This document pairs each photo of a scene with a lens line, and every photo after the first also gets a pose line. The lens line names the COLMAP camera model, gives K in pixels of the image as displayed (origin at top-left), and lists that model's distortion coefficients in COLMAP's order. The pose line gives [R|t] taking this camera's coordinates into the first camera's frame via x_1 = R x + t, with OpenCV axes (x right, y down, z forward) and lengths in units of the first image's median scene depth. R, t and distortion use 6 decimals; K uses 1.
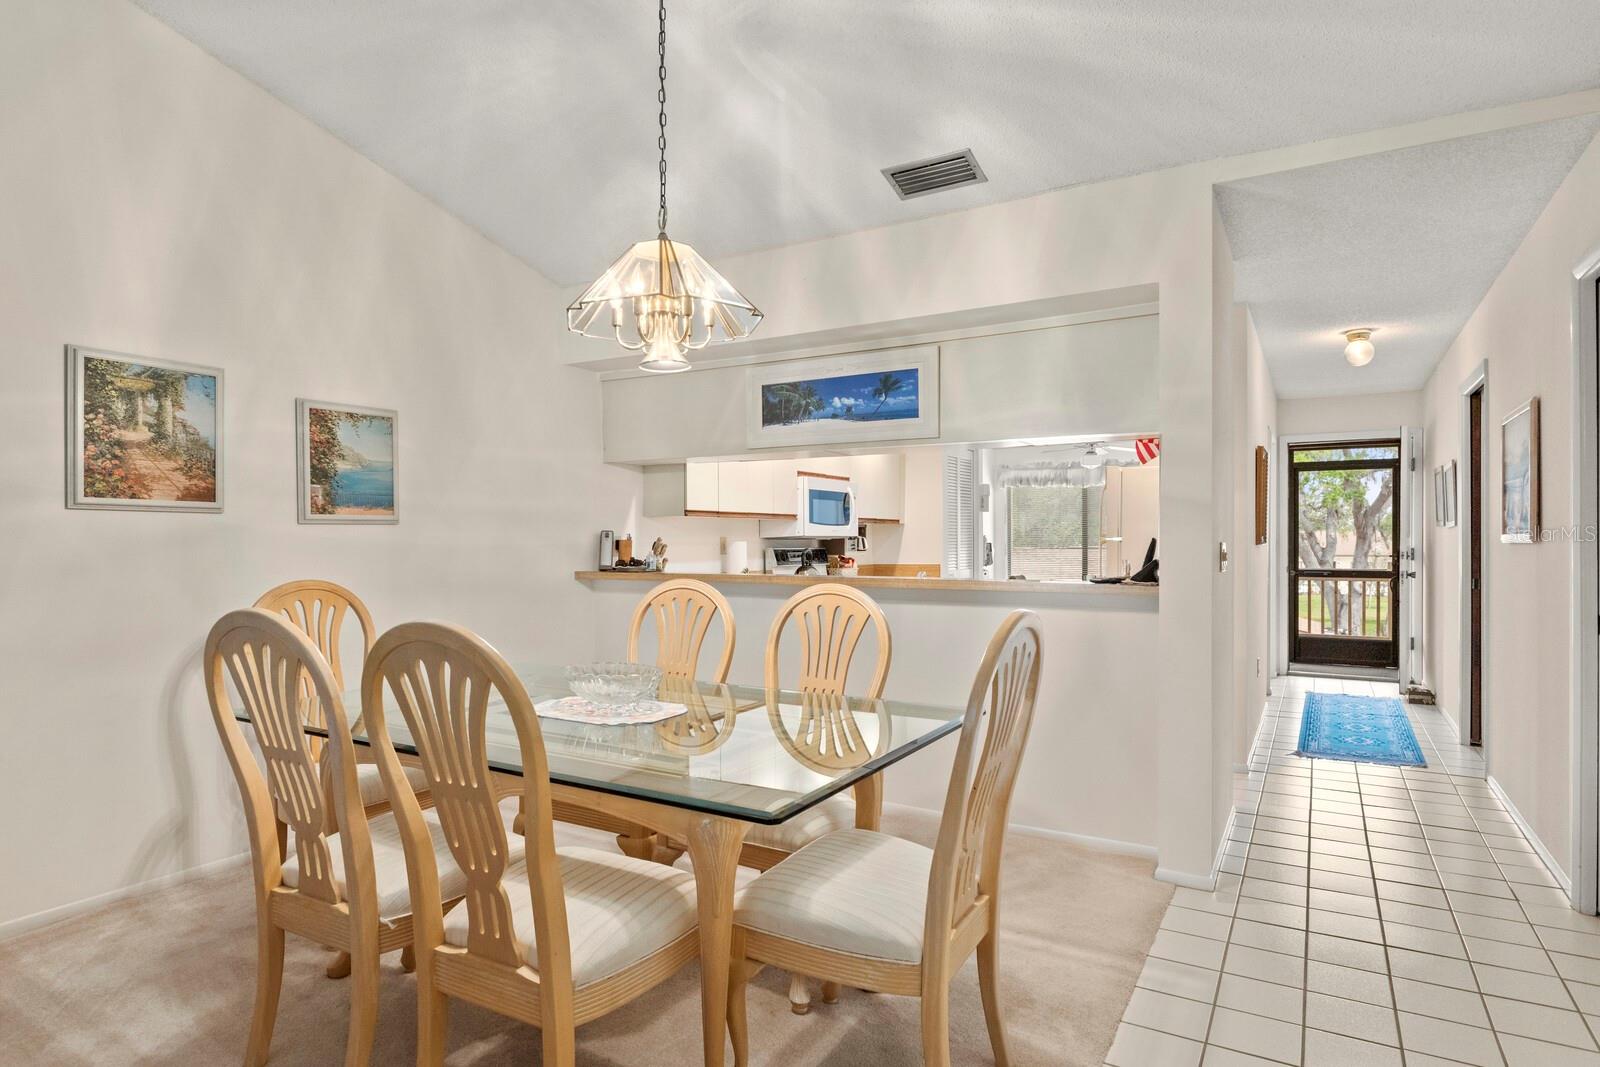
lens RADIAL K [[875.1, 0, 800.0], [0, 875.1, 533.5], [0, 0, 1]] dist [-0.008981, -0.000514]
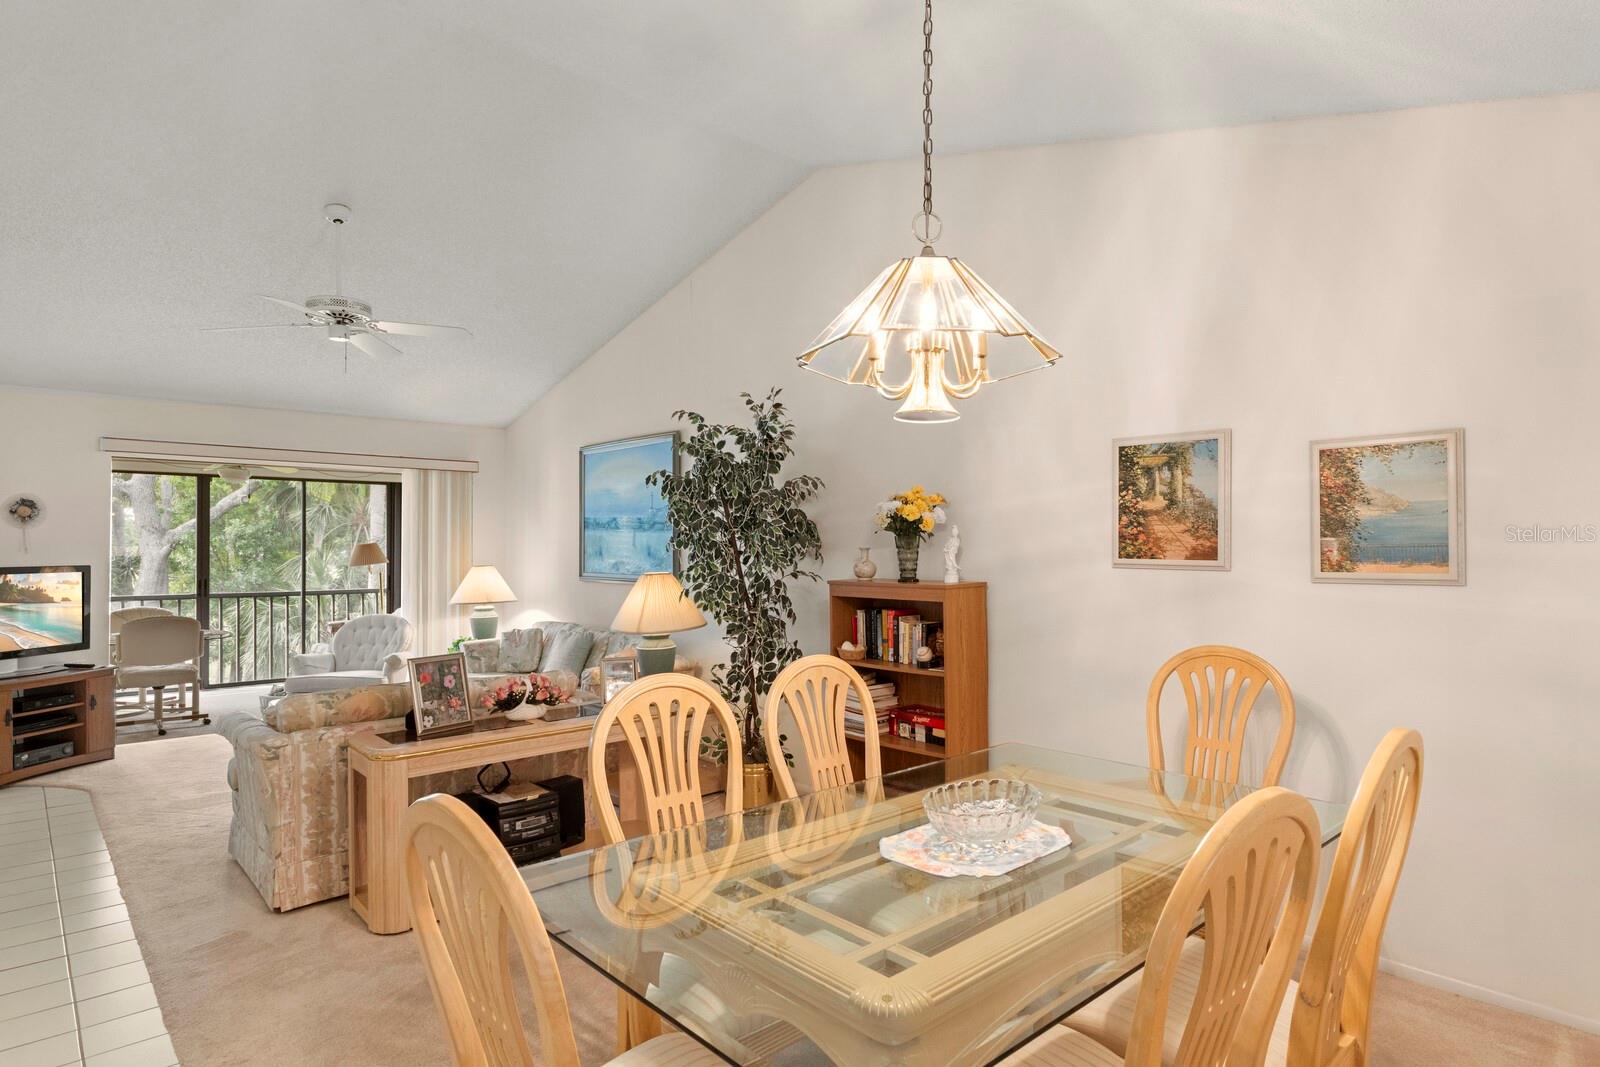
lens RADIAL K [[875.1, 0, 800.0], [0, 875.1, 533.5], [0, 0, 1]] dist [-0.008981, -0.000514]
pose [[-0.291948, -0.009114, -0.956391, 0.410361], [0.008439, 0.999891, -0.012104, -0.052626], [0.956397, -0.011605, -0.291839, 0.733065]]
